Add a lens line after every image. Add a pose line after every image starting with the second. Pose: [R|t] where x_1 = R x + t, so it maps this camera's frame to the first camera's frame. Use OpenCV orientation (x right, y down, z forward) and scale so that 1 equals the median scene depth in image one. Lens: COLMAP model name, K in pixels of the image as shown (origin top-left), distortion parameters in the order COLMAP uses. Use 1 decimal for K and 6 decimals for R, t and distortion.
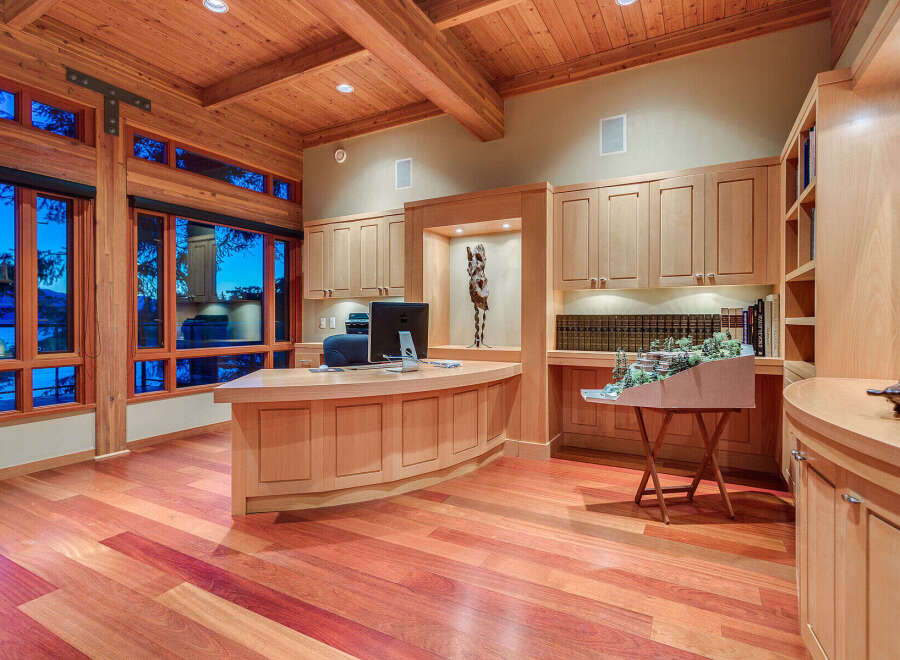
lens RADIAL K [[466.1, 0, 446.4], [0, 466.1, 325.8], [0, 0, 1]] dist [-0.000273, -0.000115]
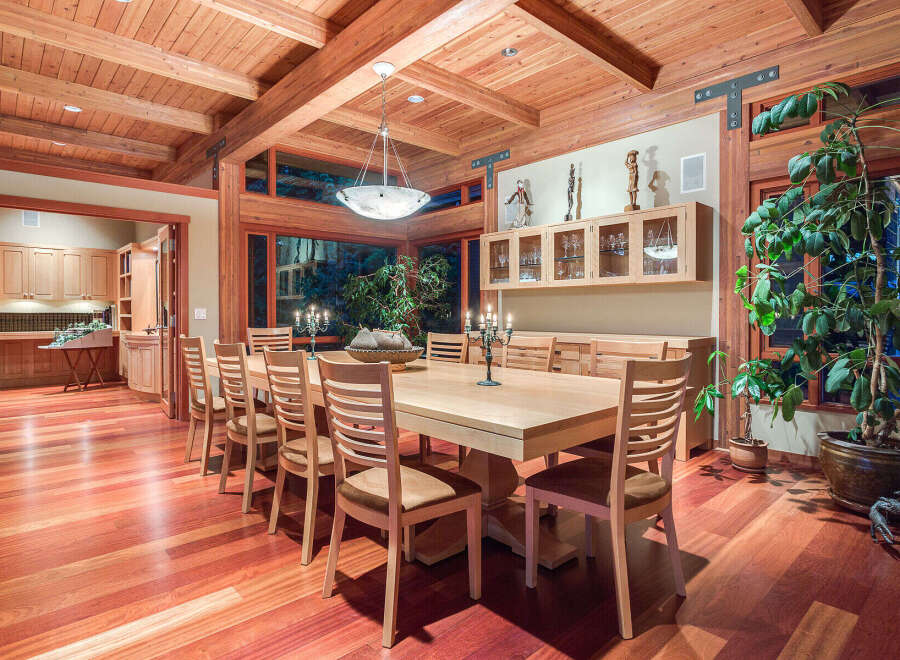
lens RADIAL K [[511.1, 0, 448.8], [0, 511.1, 324.1], [0, 0, 1]] dist [-0.004807, -0.001438]
pose [[0.323829, -0.016320, 0.945975, -1.305698], [0.005171, 0.999867, 0.015479, 0.002199], [-0.946101, -0.000121, 0.323871, -1.577557]]
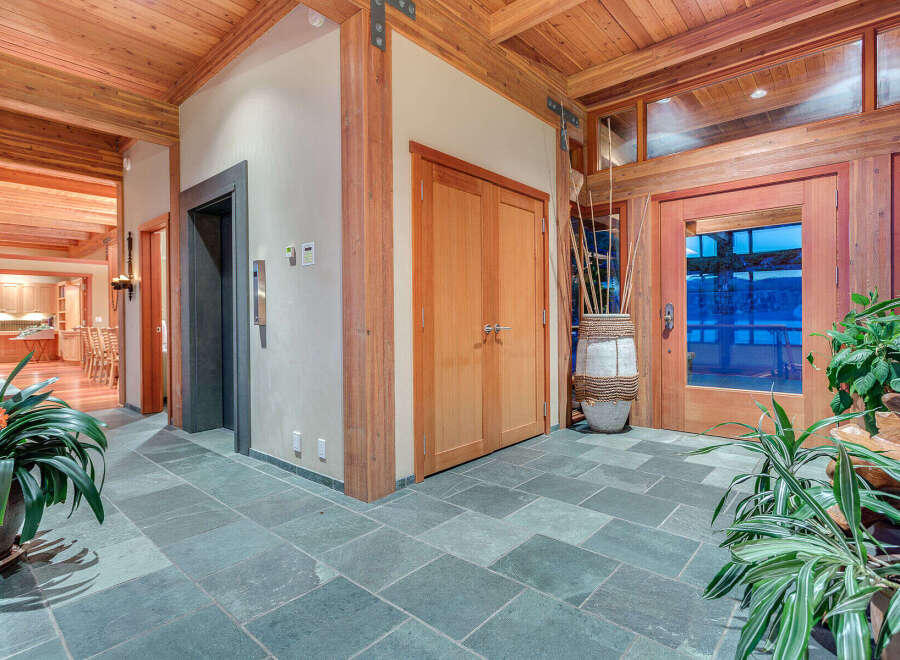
lens RADIAL K [[466.1, 0, 450.4], [0, 466.1, 326.9], [0, 0, 1]] dist [-0.000273, -0.000115]
pose [[0.209435, -0.012116, 0.977748, -2.740808], [0.015412, 0.999840, 0.009088, 0.054811], [-0.977701, 0.013166, 0.209588, -3.461482]]
